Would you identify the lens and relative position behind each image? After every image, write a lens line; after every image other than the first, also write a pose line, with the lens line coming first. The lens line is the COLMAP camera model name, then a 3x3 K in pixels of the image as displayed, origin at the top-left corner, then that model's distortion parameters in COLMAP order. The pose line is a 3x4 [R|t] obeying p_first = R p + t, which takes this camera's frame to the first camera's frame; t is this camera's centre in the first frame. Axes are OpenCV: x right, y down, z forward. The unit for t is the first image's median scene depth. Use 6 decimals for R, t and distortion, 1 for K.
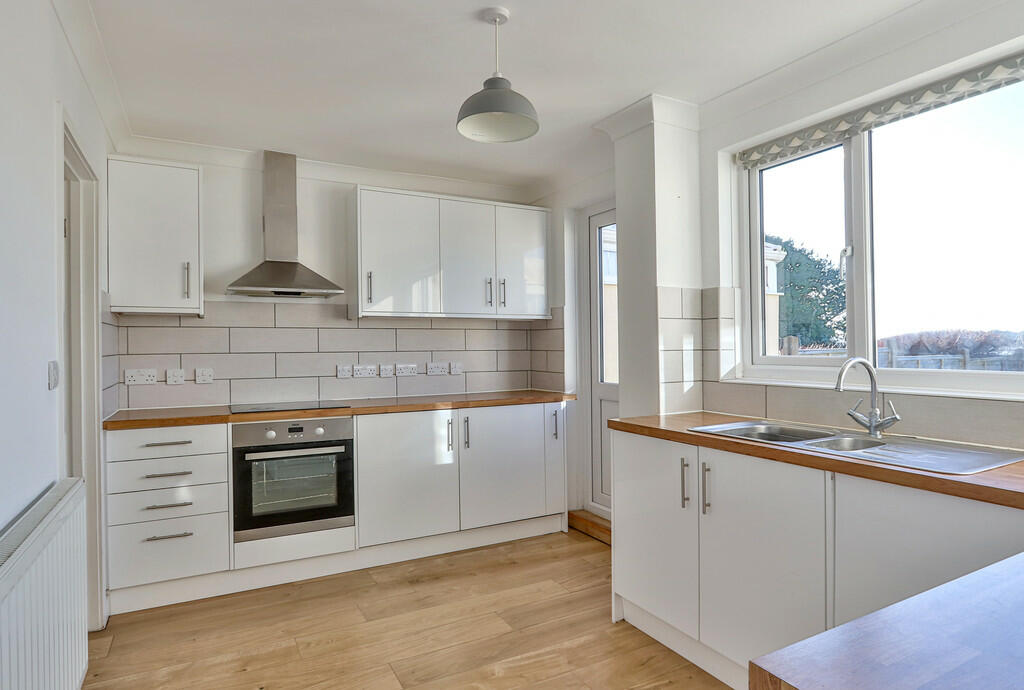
lens RADIAL K [[574.6, 0, 512.0], [0, 574.6, 345.0], [0, 0, 1]] dist [0.001496, 0.000492]
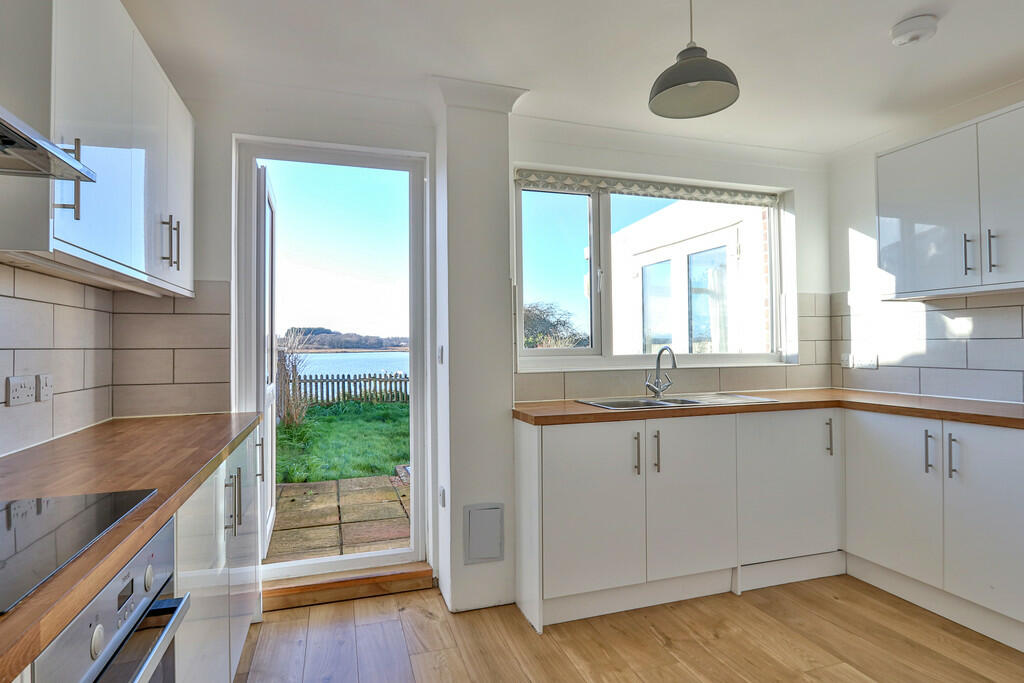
lens RADIAL K [[552.3, 0, 519.0], [0, 552.3, 345.6], [0, 0, 1]] dist [-0.021738, 0.001008]
pose [[0.180509, 0.009868, 0.983524, -0.811626], [0.009722, 0.999883, -0.011816, 0.029777], [-0.983525, 0.011695, 0.180392, 0.988170]]
